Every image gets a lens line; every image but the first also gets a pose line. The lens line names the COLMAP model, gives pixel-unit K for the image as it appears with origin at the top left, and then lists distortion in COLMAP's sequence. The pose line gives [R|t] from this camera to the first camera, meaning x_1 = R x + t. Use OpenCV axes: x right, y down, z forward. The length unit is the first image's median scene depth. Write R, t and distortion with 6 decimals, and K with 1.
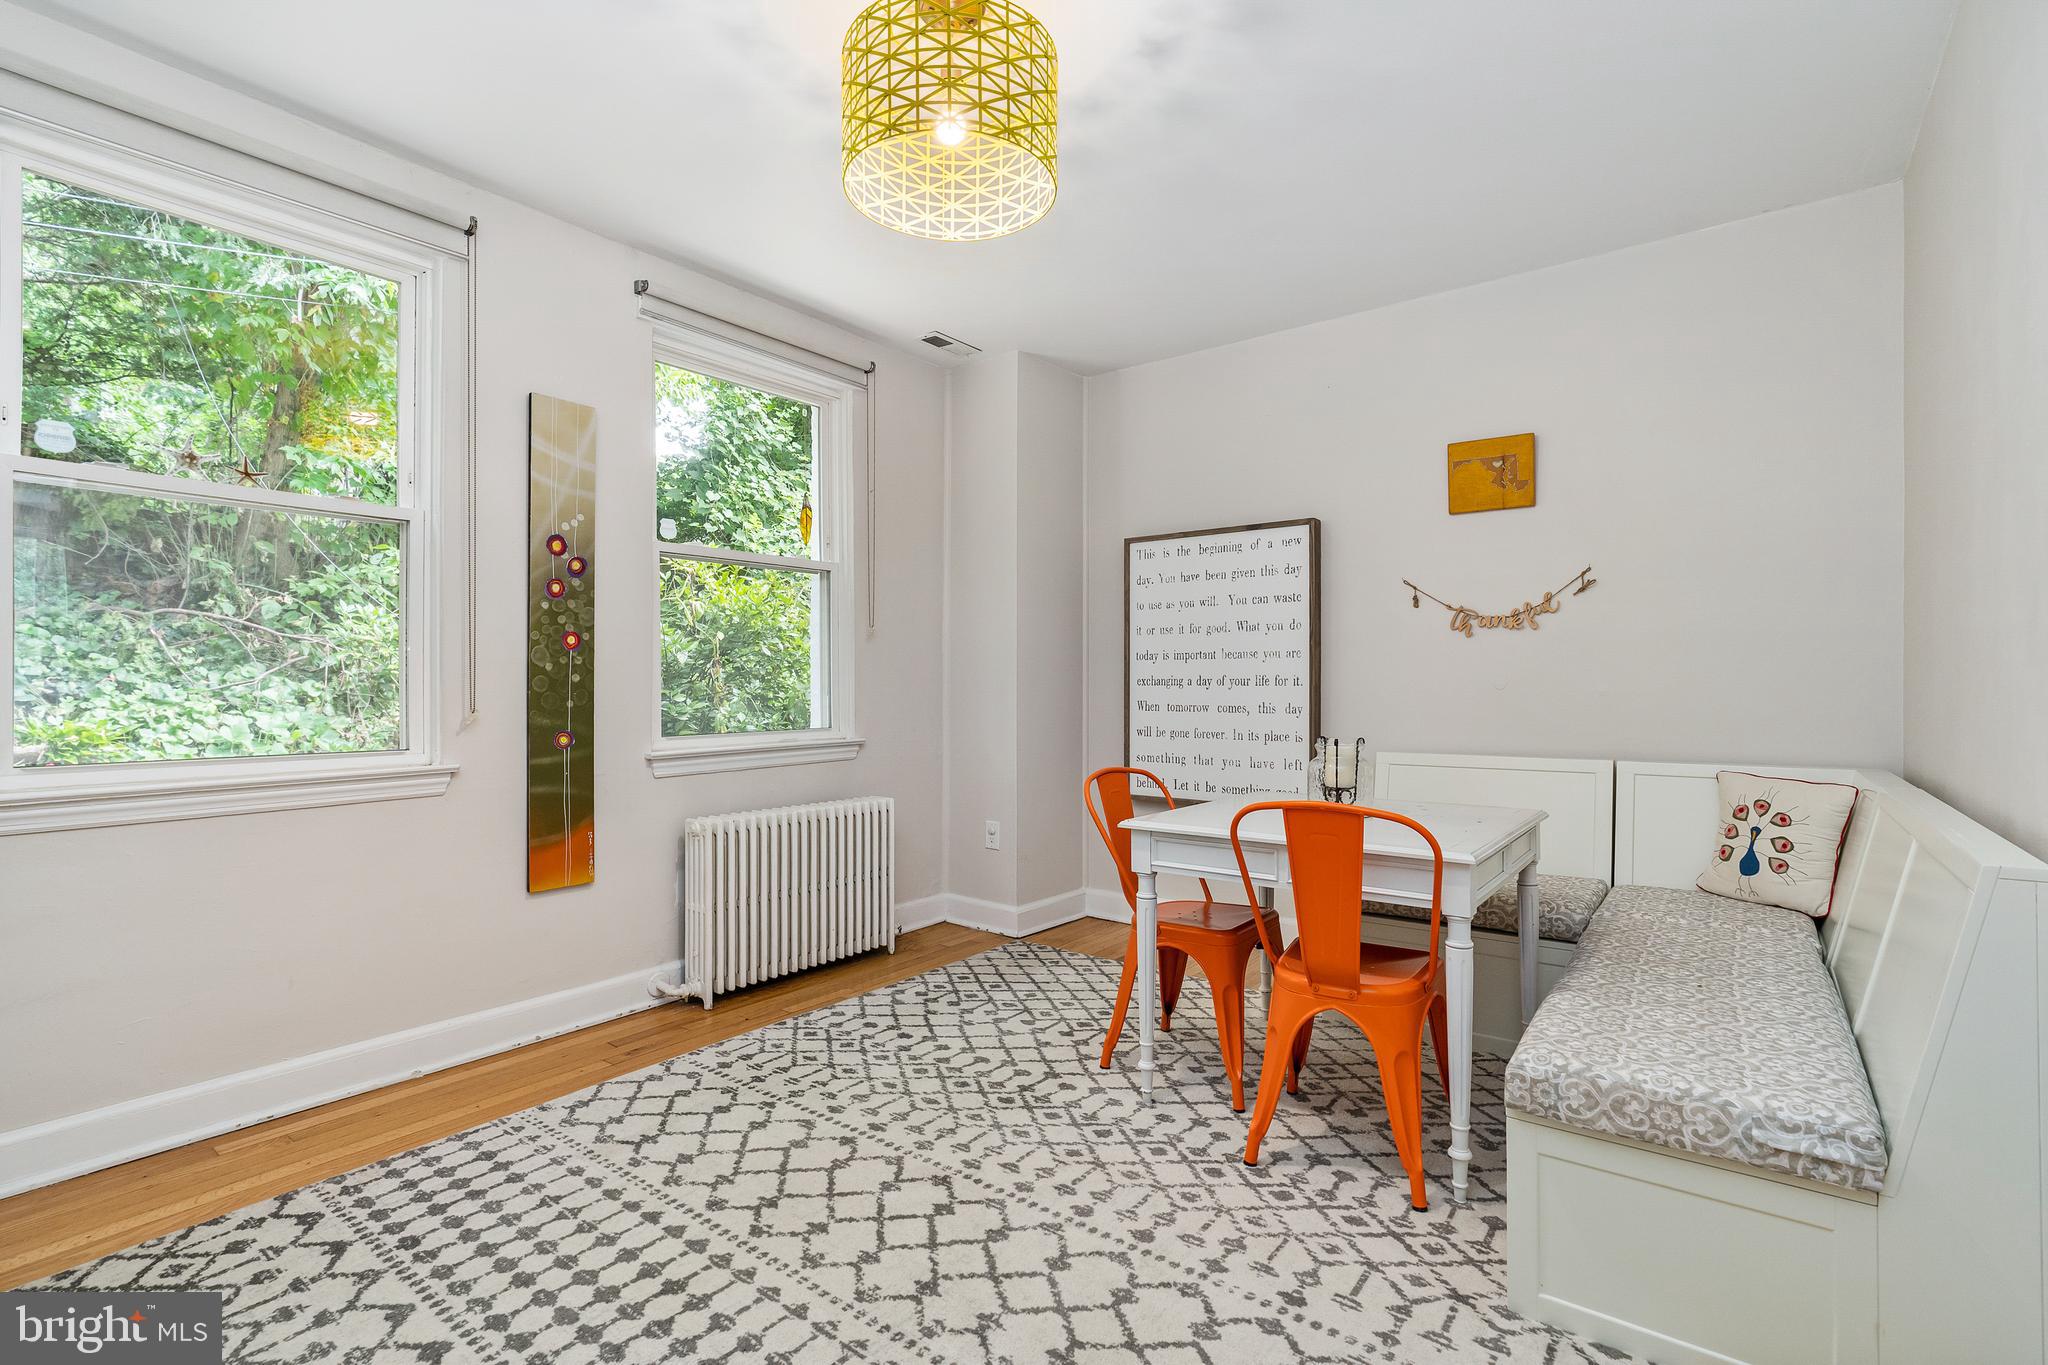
lens RADIAL K [[947.8, 0, 1028.2], [0, 947.8, 686.3], [0, 0, 1]] dist [-0.013266, 0.004539]
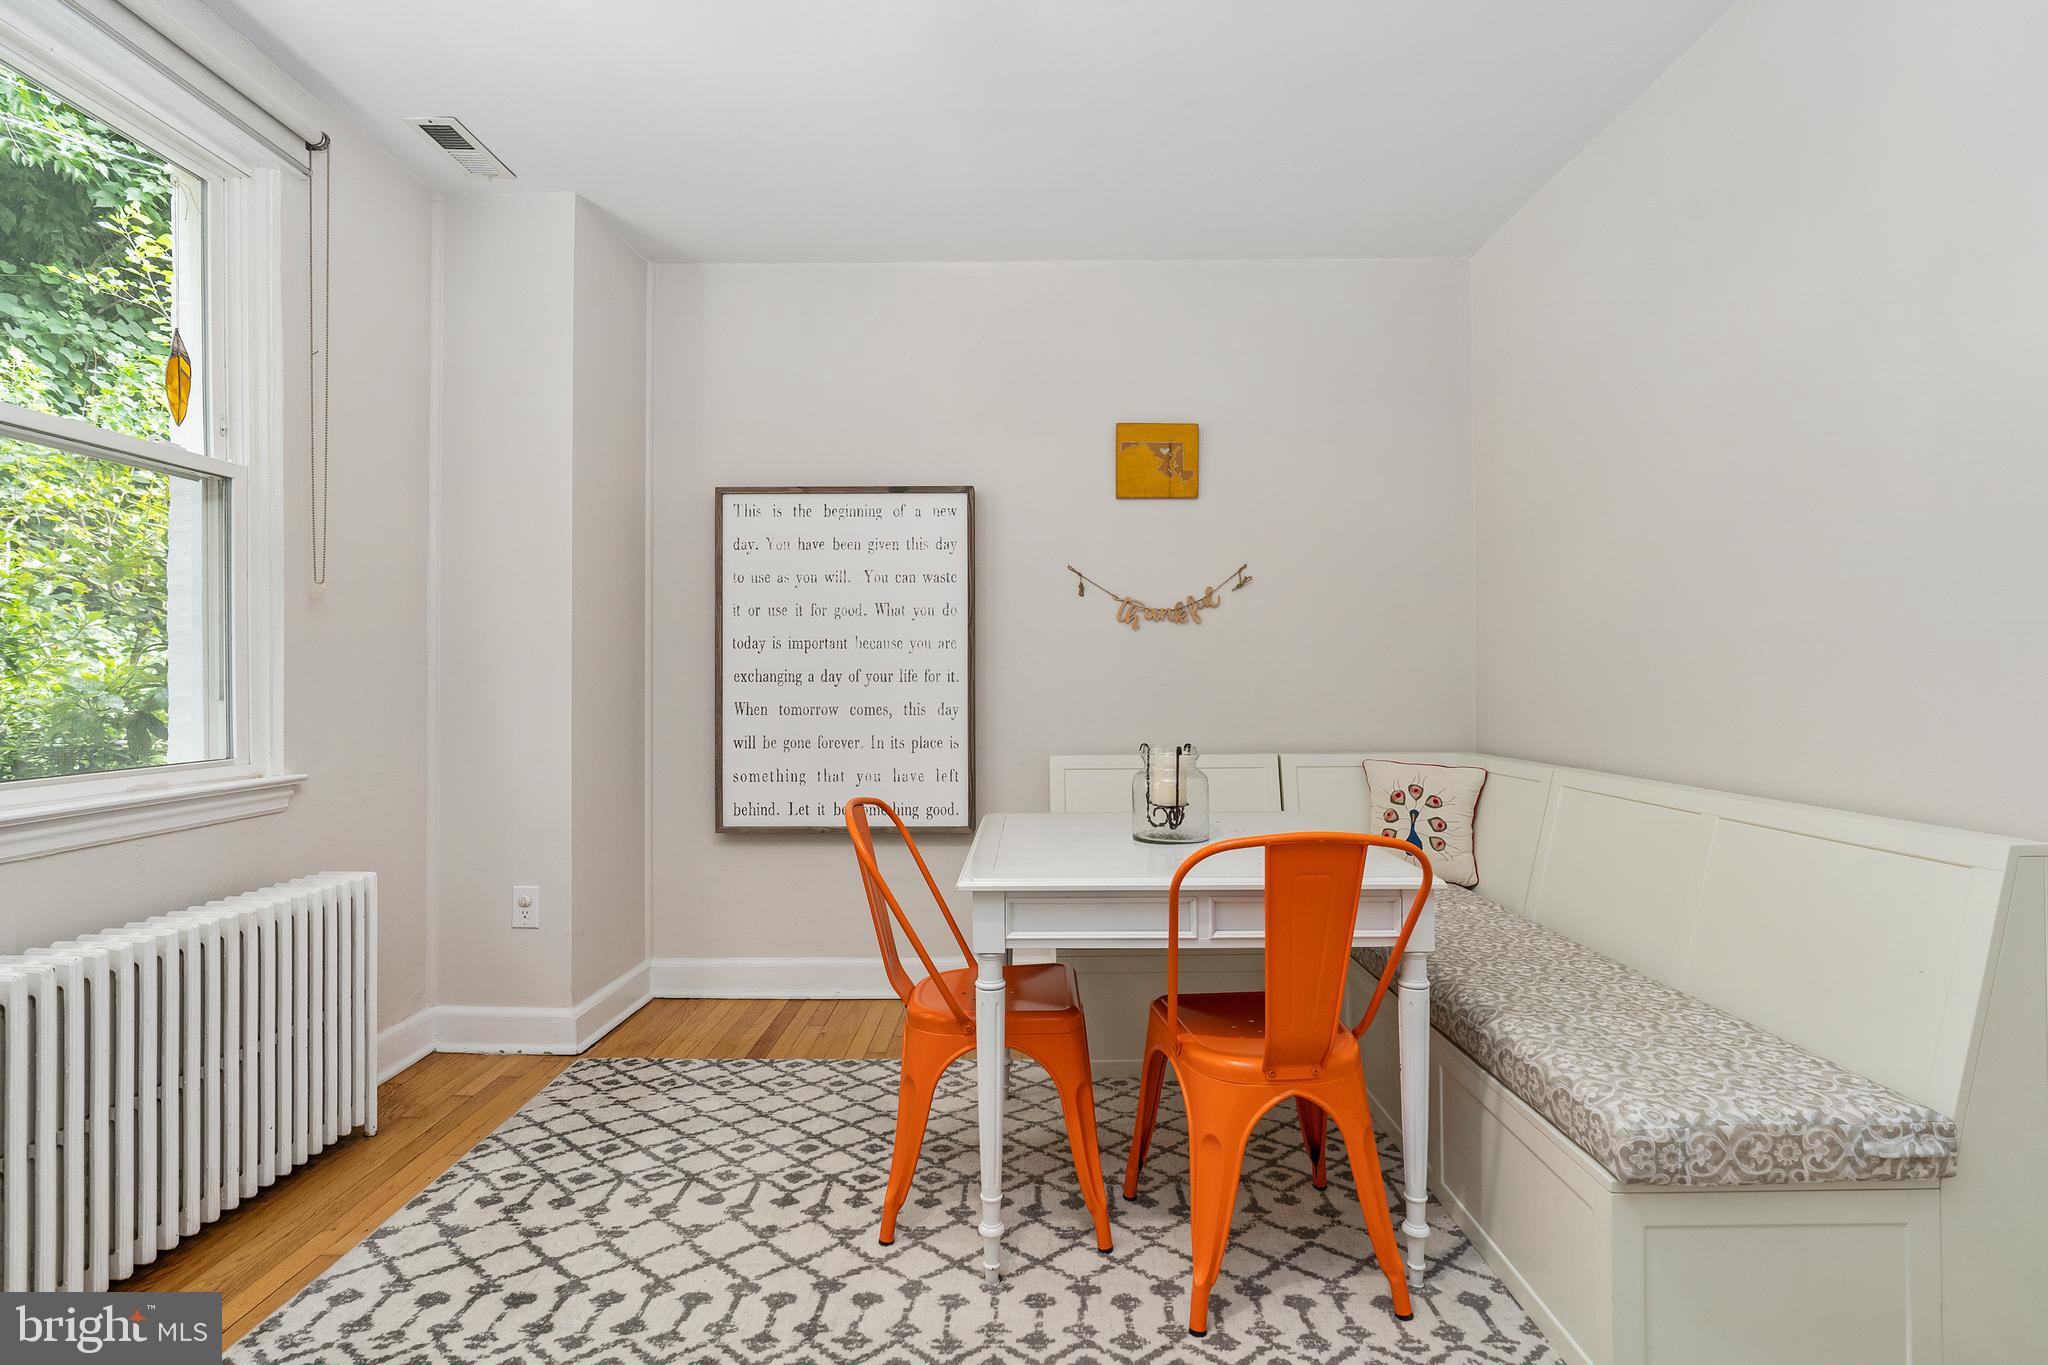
lens RADIAL K [[947.8, 0, 1007.3], [0, 947.8, 677.5], [0, 0, 1]] dist [-0.013266, 0.004539]
pose [[0.794379, 0.001695, 0.607420, -0.214110], [0.002738, 0.999976, -0.006370, 0.001129], [-0.607416, 0.006723, 0.794356, 0.330324]]
